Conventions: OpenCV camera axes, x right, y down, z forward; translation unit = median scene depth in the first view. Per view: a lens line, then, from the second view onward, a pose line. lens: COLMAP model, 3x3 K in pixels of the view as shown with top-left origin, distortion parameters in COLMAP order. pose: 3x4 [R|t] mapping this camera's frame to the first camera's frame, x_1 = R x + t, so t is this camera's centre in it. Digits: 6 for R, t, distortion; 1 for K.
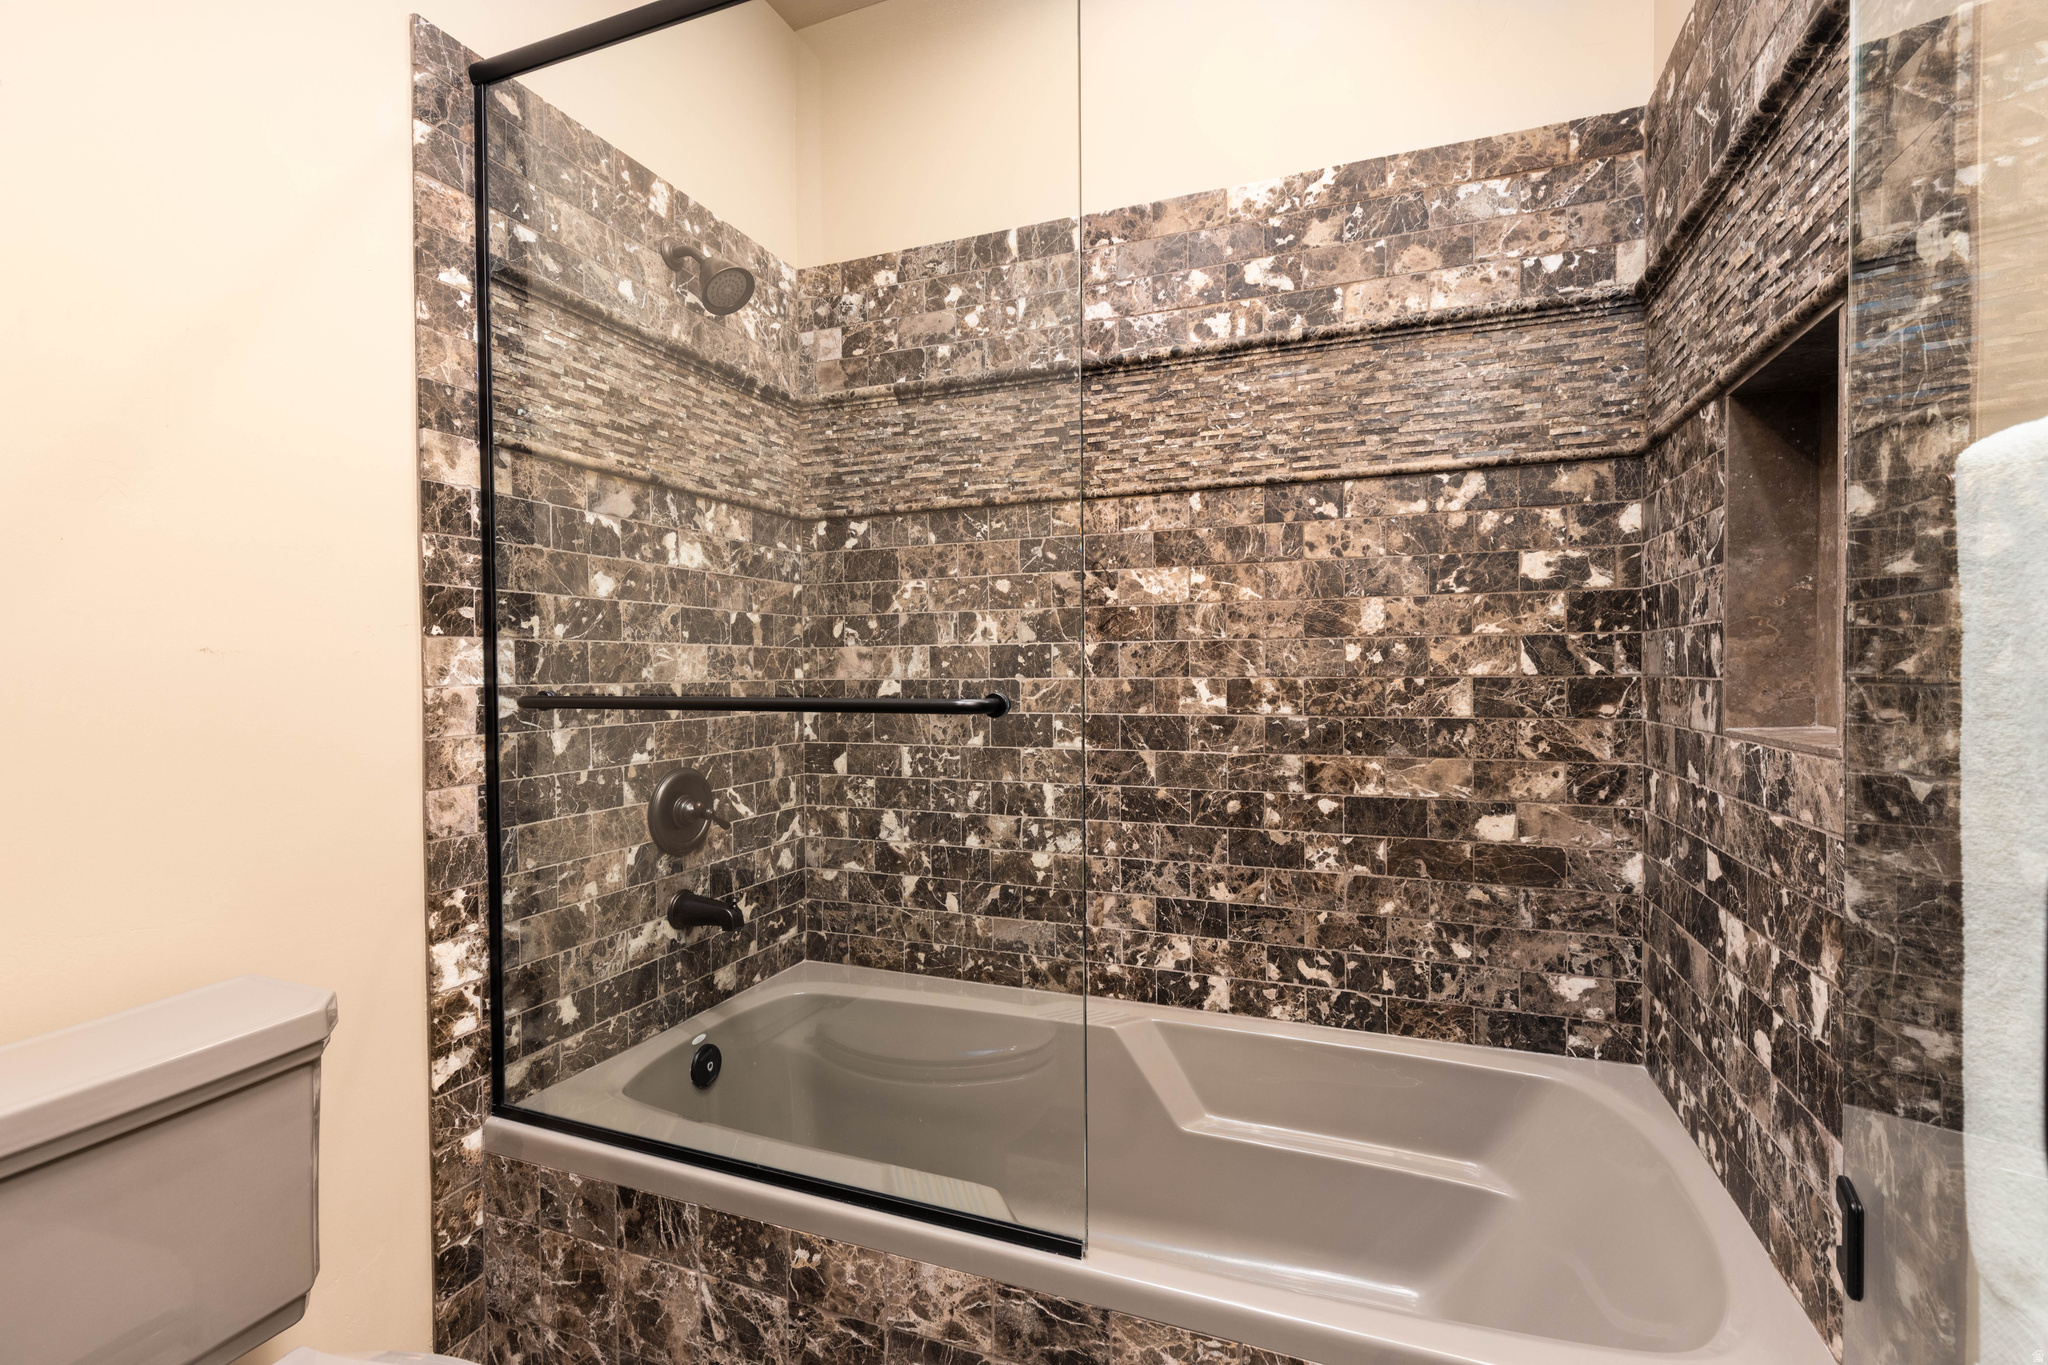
lens RADIAL K [[929.0, 0, 1024.6], [0, 929.0, 677.9], [0, 0, 1]] dist [0.000035, -0.000001]
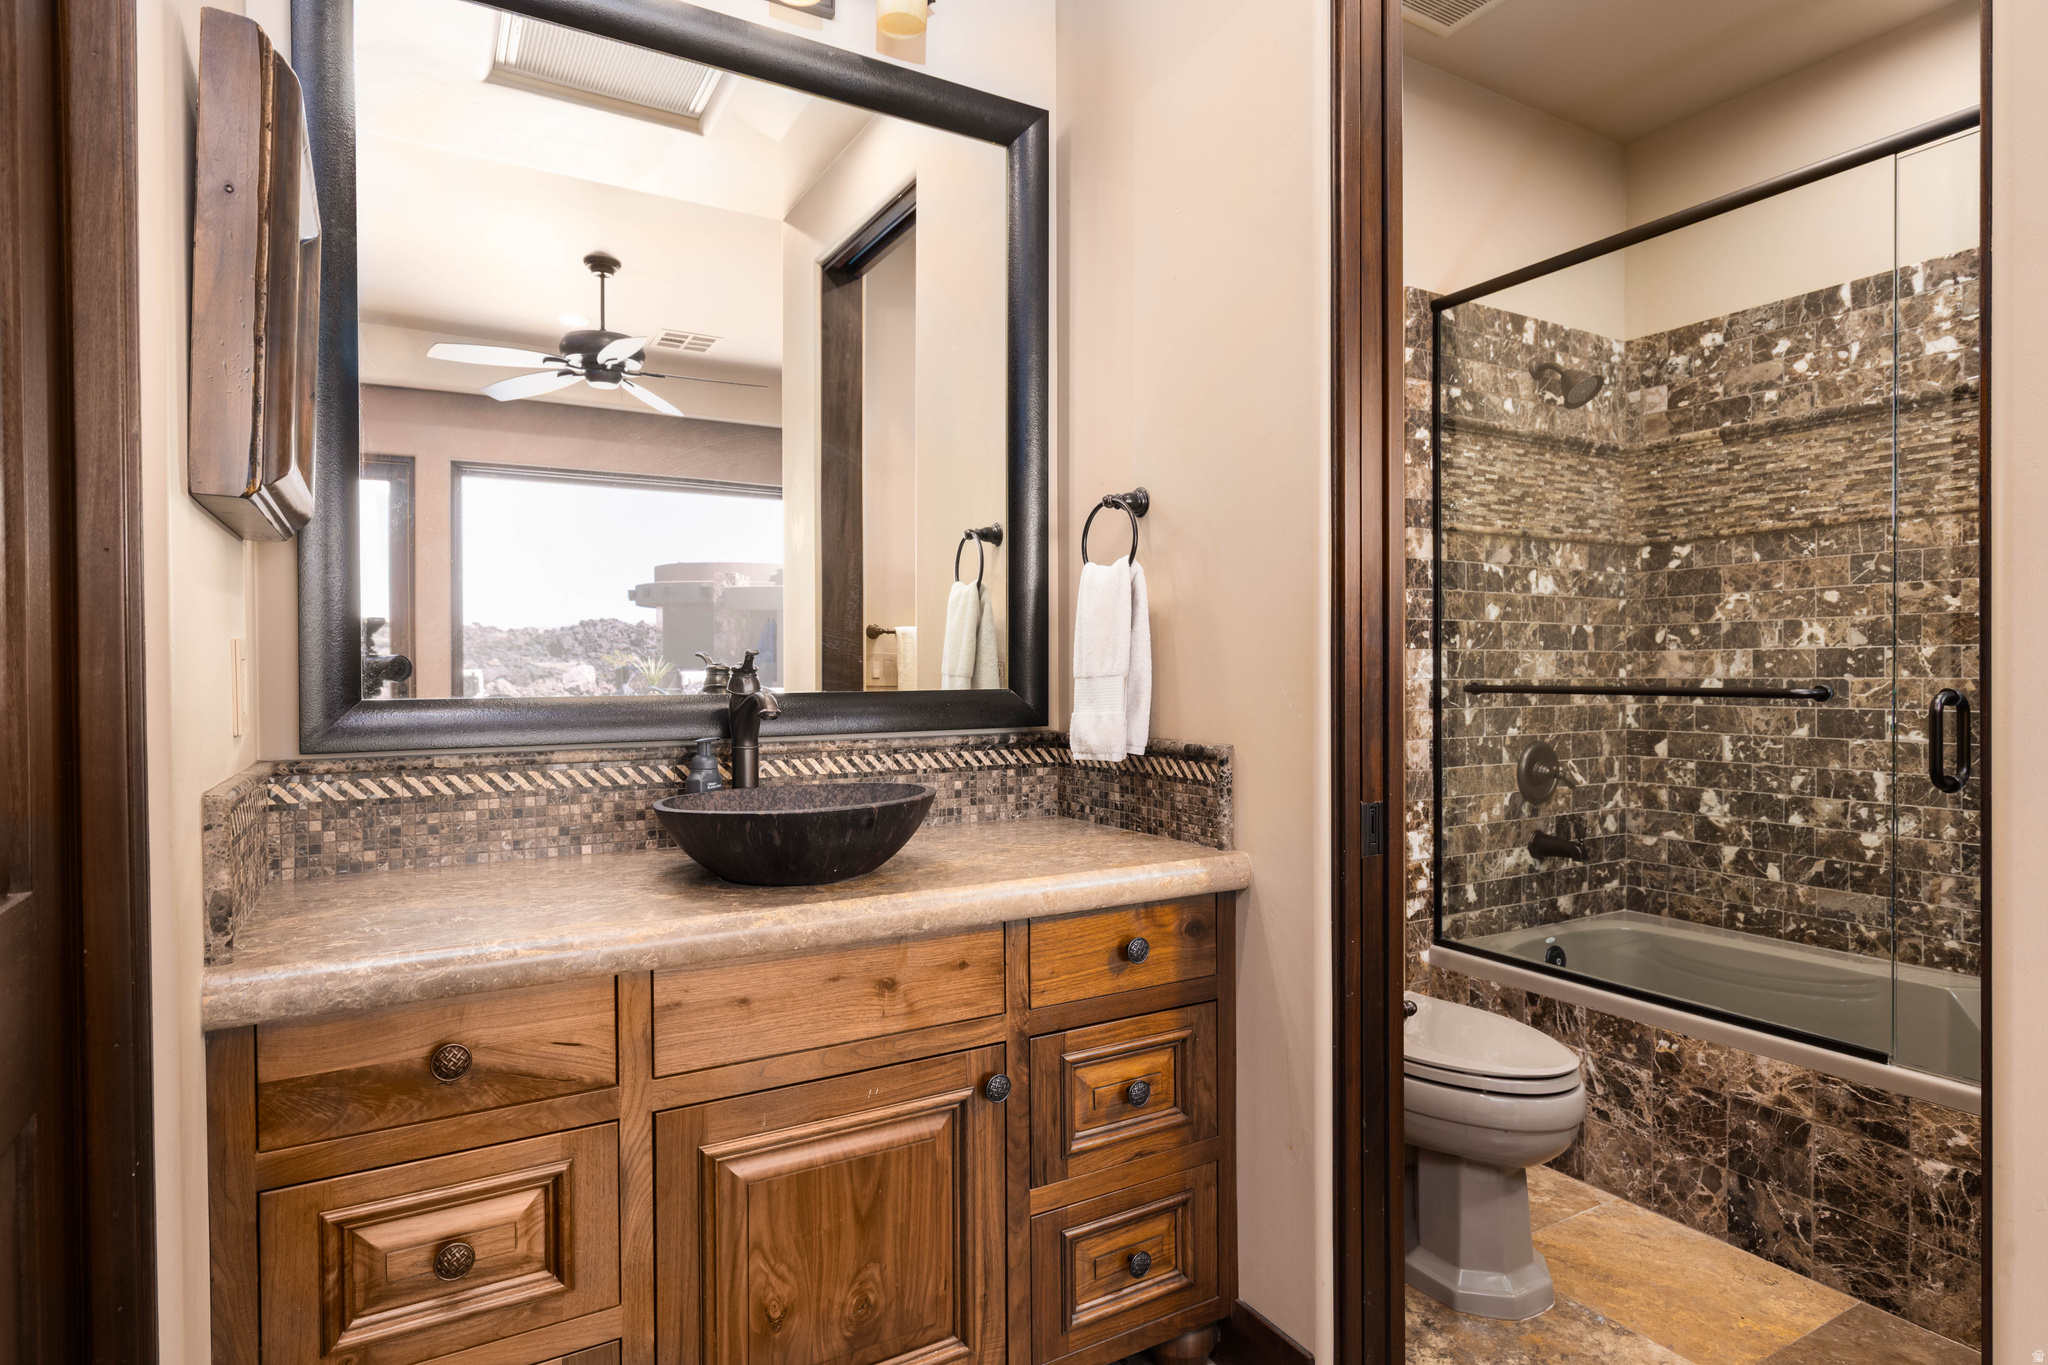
lens RADIAL K [[1099.6, 0, 1019.7], [0, 1099.6, 684.9], [0, 0, 1]] dist [0.001781, -0.002553]
pose [[0.788188, 0.010245, -0.615349, 0.024609], [-0.007543, 0.999947, 0.006987, 0.007967], [0.615388, -0.000865, 0.788224, -0.717879]]
